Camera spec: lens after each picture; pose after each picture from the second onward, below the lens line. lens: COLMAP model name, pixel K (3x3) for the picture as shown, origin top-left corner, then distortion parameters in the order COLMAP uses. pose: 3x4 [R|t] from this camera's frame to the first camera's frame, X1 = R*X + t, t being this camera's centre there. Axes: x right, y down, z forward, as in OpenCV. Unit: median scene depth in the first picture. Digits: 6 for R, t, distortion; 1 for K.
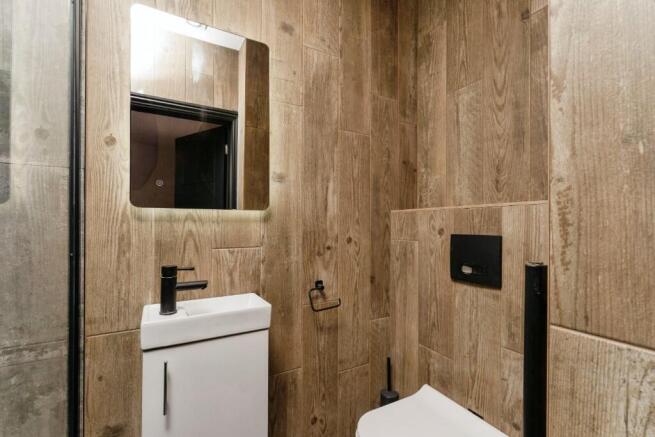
lens RADIAL K [[292.9, 0, 336.2], [0, 292.9, 226.8], [0, 0, 1]] dist [0.002229, 0.000204]
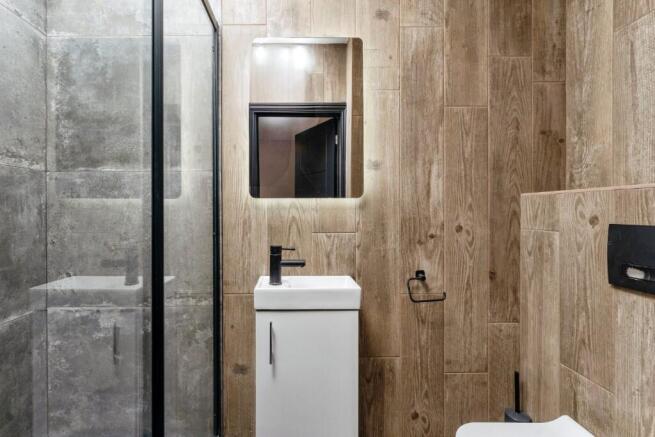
lens RADIAL K [[321.7, 0, 326.6], [0, 321.7, 216.9], [0, 0, 1]] dist [0.003611, 0.000874]
pose [[0.889620, 0.008751, -0.456618, 0.143956], [-0.002027, 0.999882, 0.015212, -0.004199], [0.456697, -0.012608, 0.889533, -0.059727]]
